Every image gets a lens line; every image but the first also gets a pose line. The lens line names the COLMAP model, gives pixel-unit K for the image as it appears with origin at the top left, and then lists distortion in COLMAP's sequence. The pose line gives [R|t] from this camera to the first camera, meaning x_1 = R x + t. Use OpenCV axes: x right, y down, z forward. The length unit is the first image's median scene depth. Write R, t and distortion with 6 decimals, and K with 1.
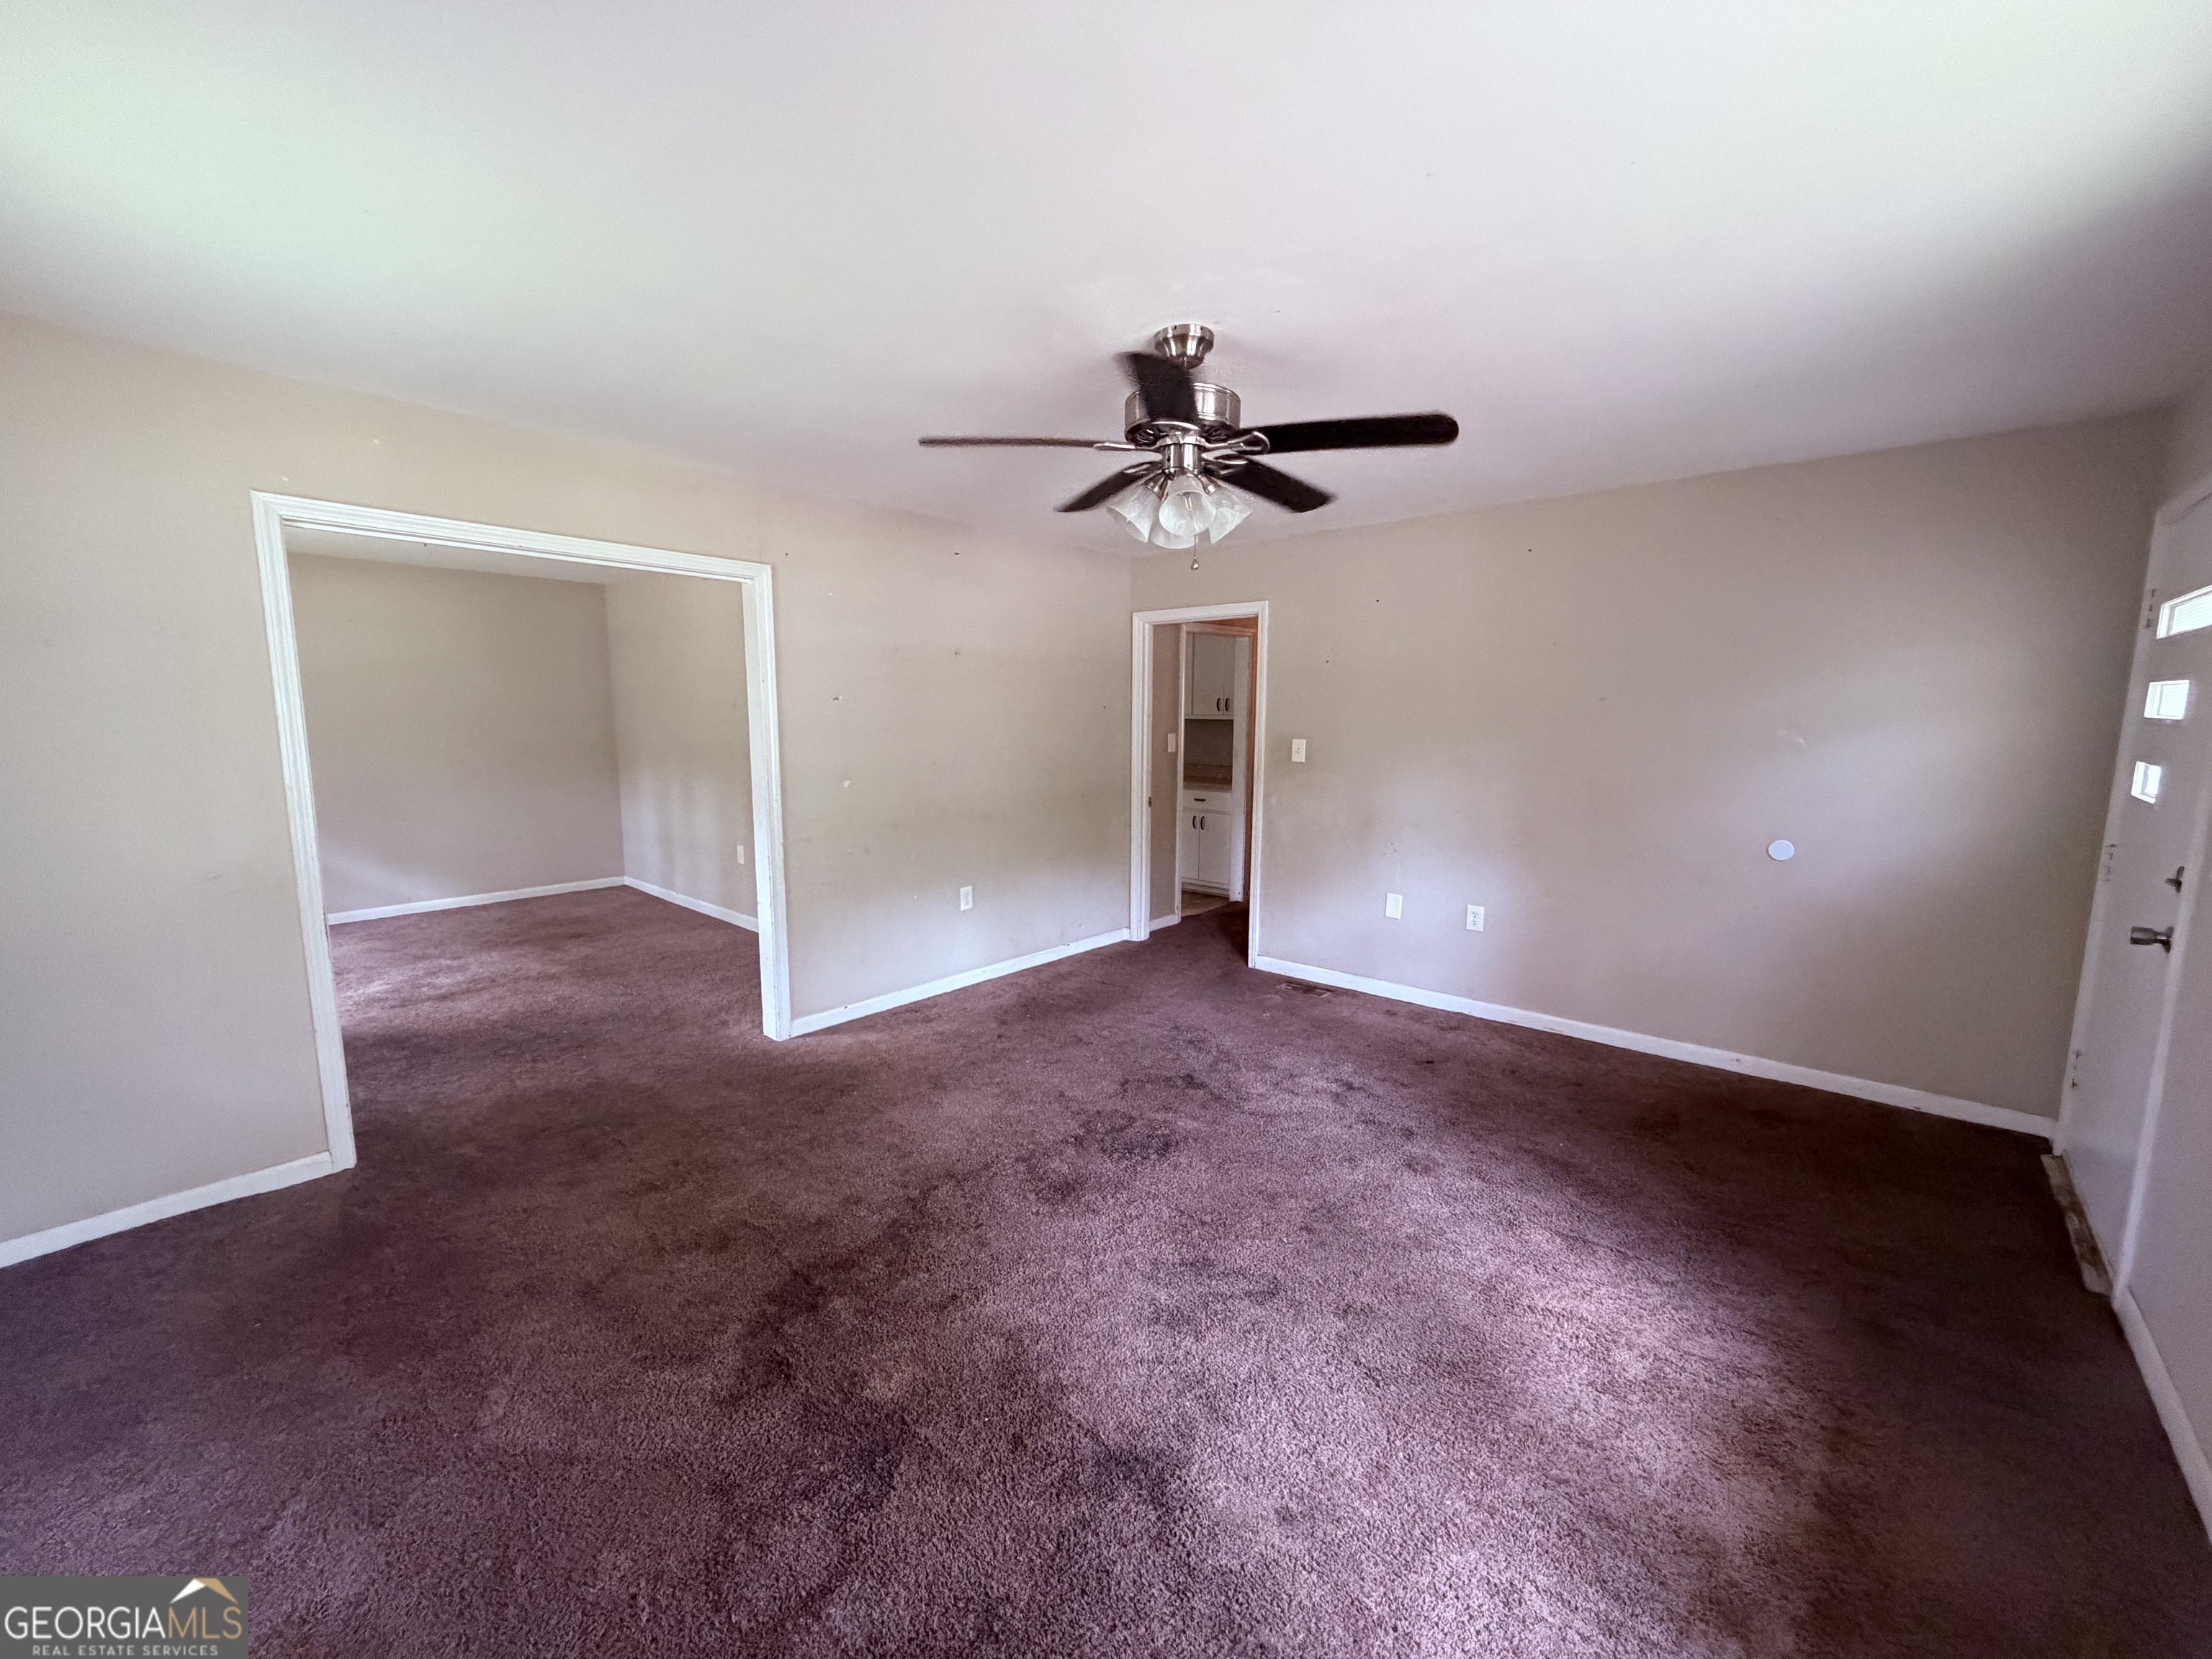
lens RADIAL K [[881.6, 0, 1098.1], [0, 881.6, 835.4], [0, 0, 1]] dist [-0.001694, -0.000597]
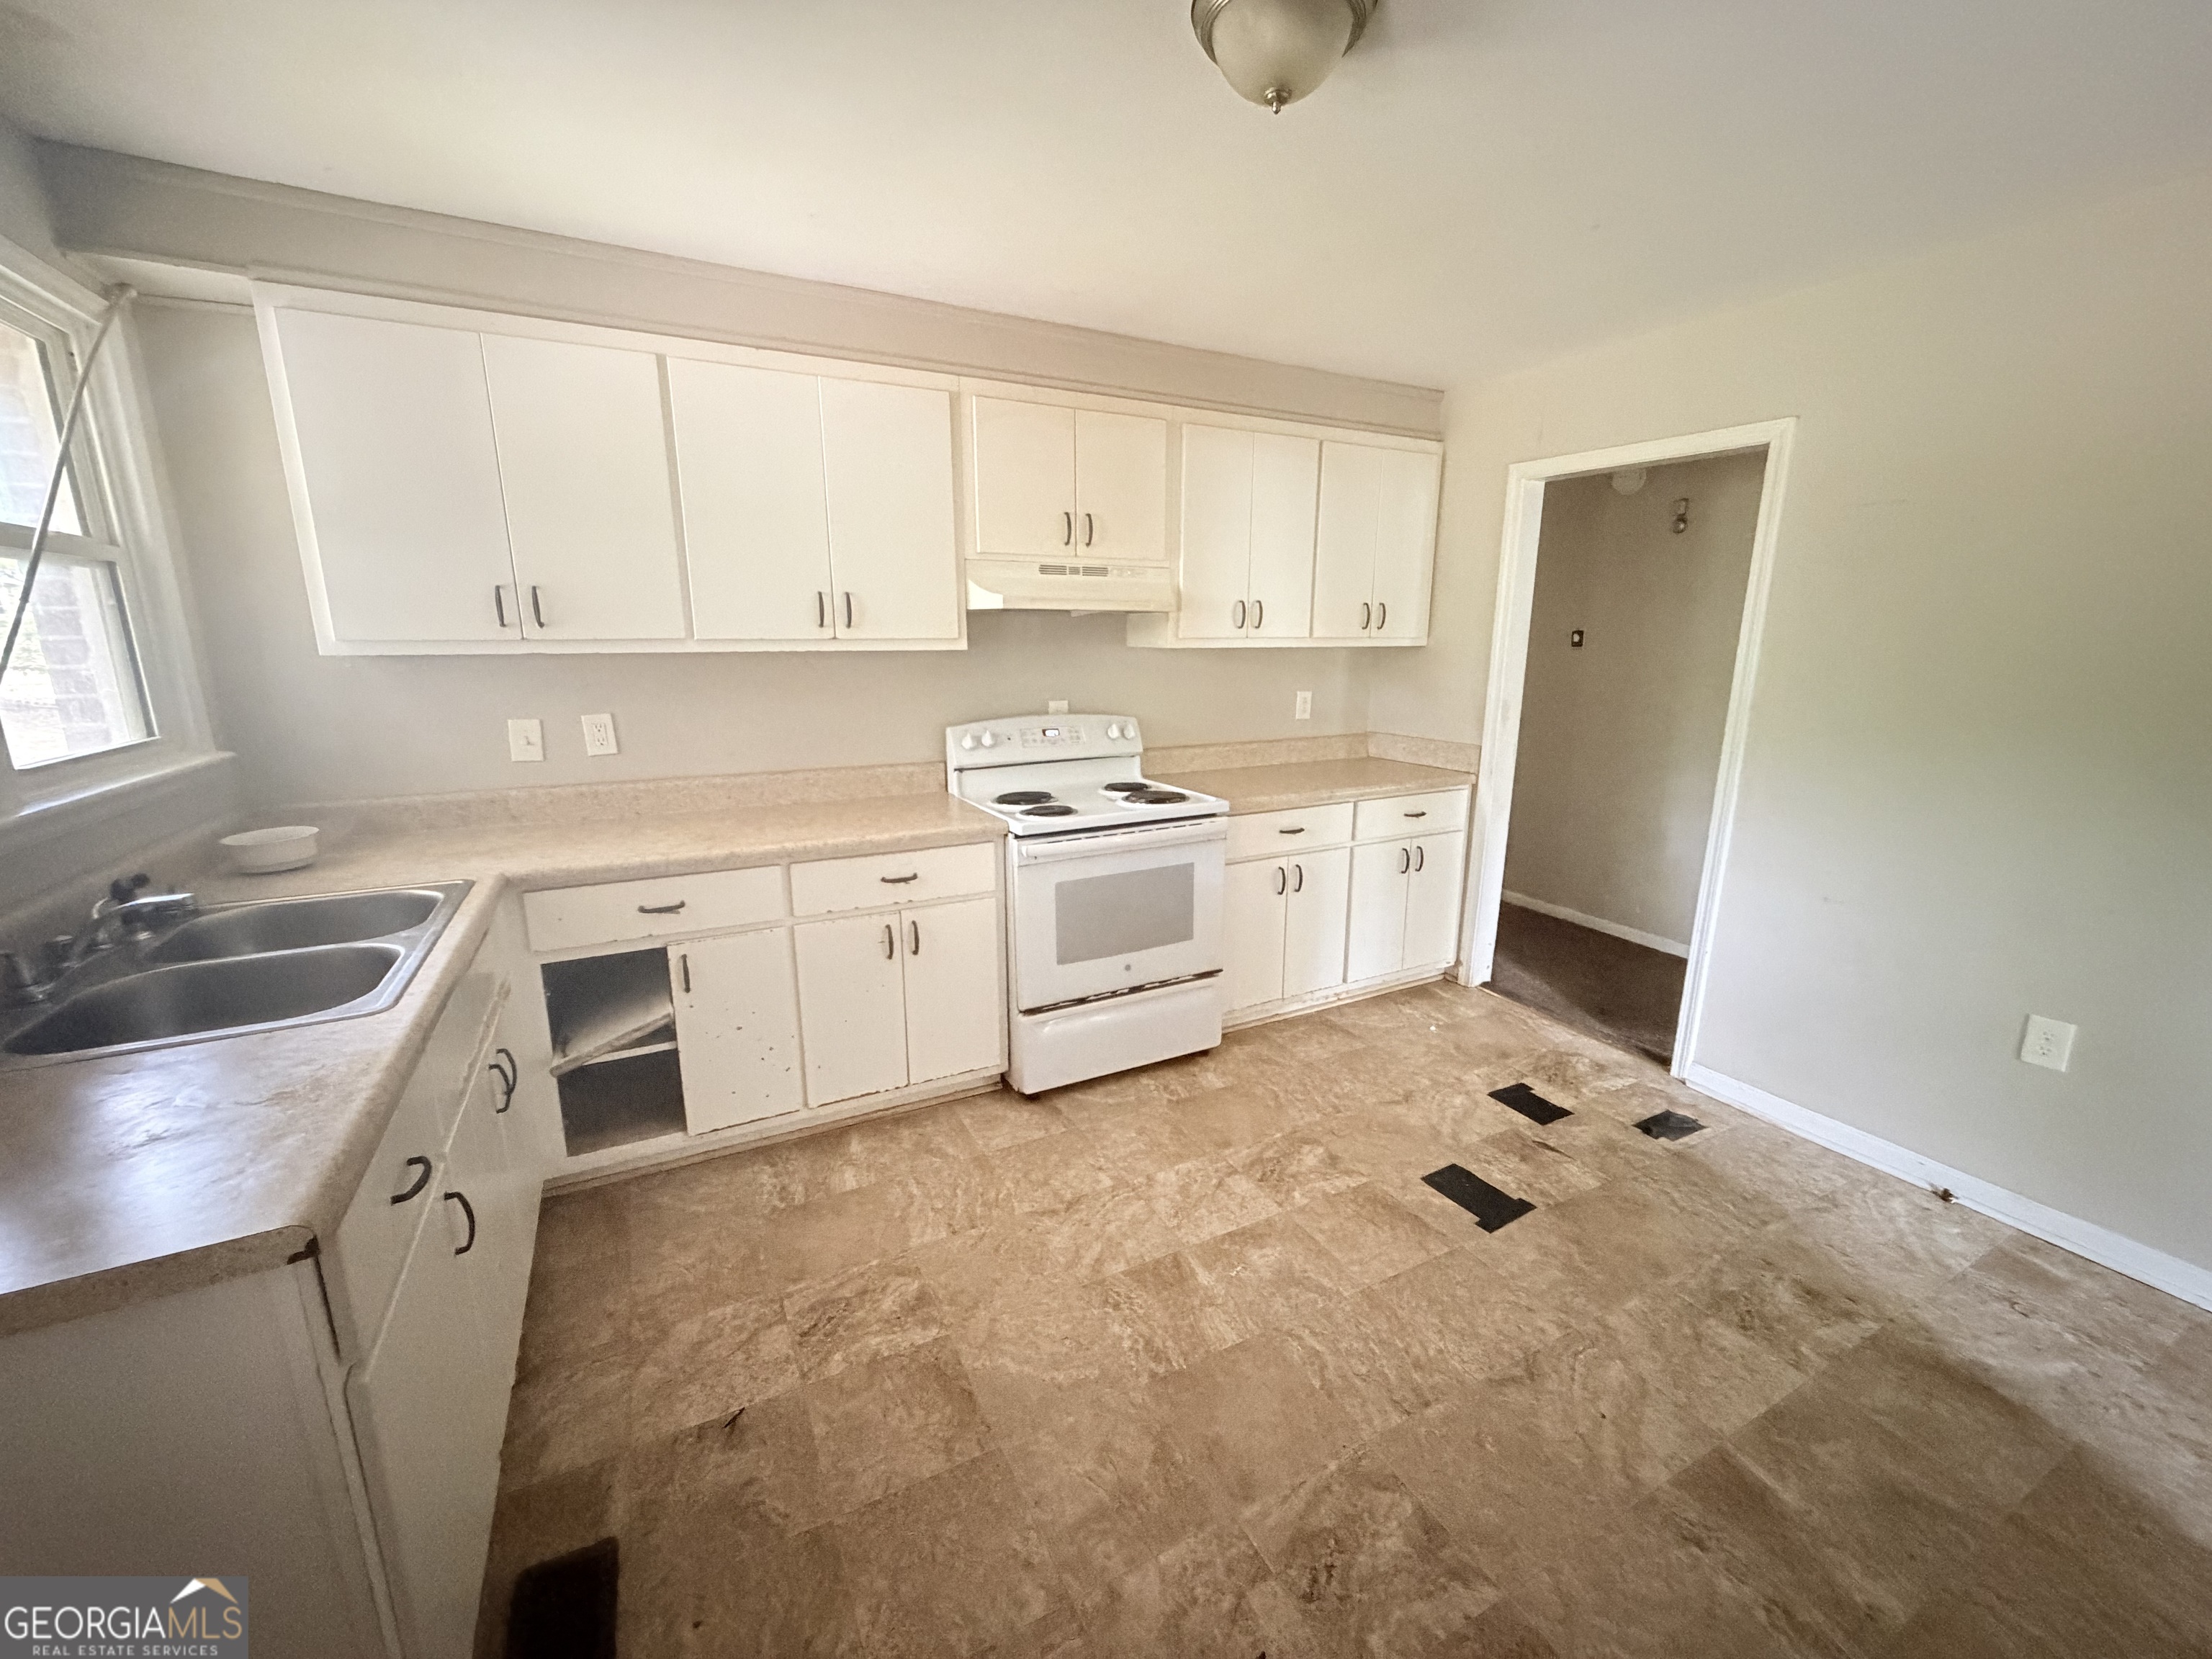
lens RADIAL K [[881.6, 0, 1098.1], [0, 881.6, 835.4], [0, 0, 1]] dist [-0.001694, -0.000597]
pose [[0.365391, -0.212695, 0.906229, -0.472665], [0.132253, 0.975531, 0.175636, -0.164981], [-0.921411, 0.055676, 0.384580, 1.157829]]
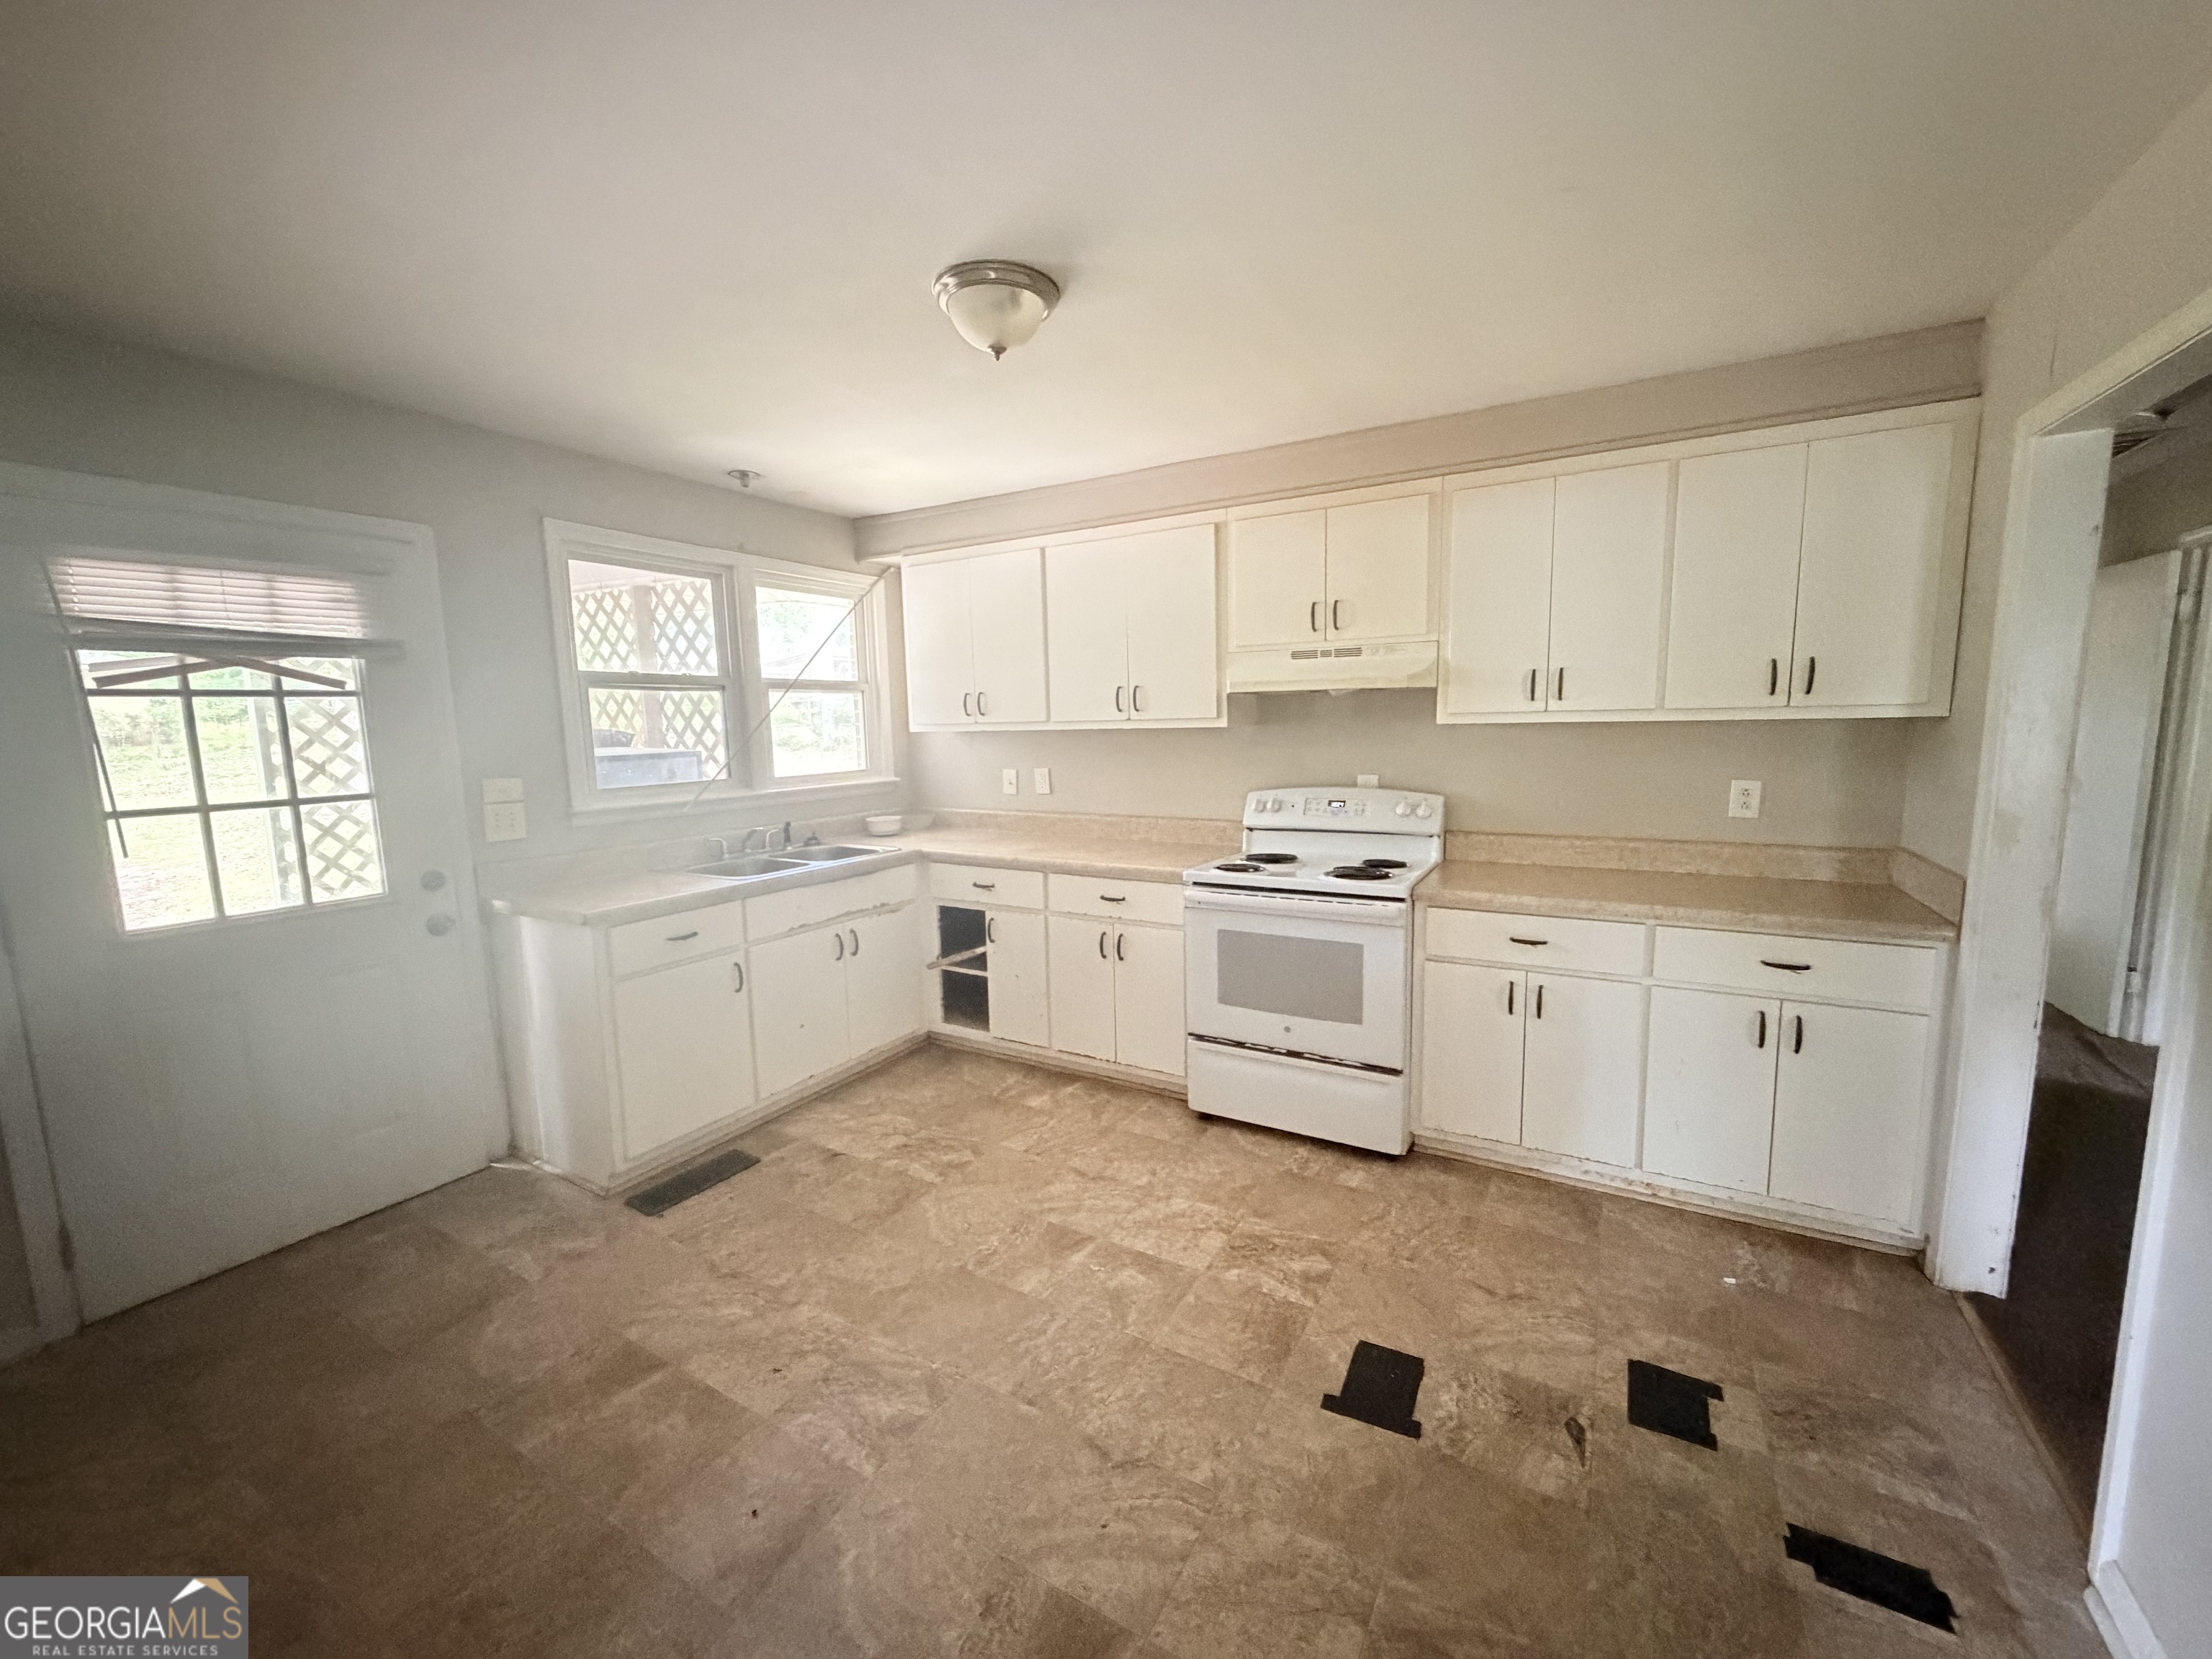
lens RADIAL K [[881.6, 0, 1098.1], [0, 881.6, 835.4], [0, 0, 1]] dist [-0.001694, -0.000597]
pose [[0.982337, -0.051725, 0.179828, -0.234259], [0.053212, 0.998577, -0.003452, -0.121352], [-0.179393, 0.012960, 0.983692, 0.858234]]
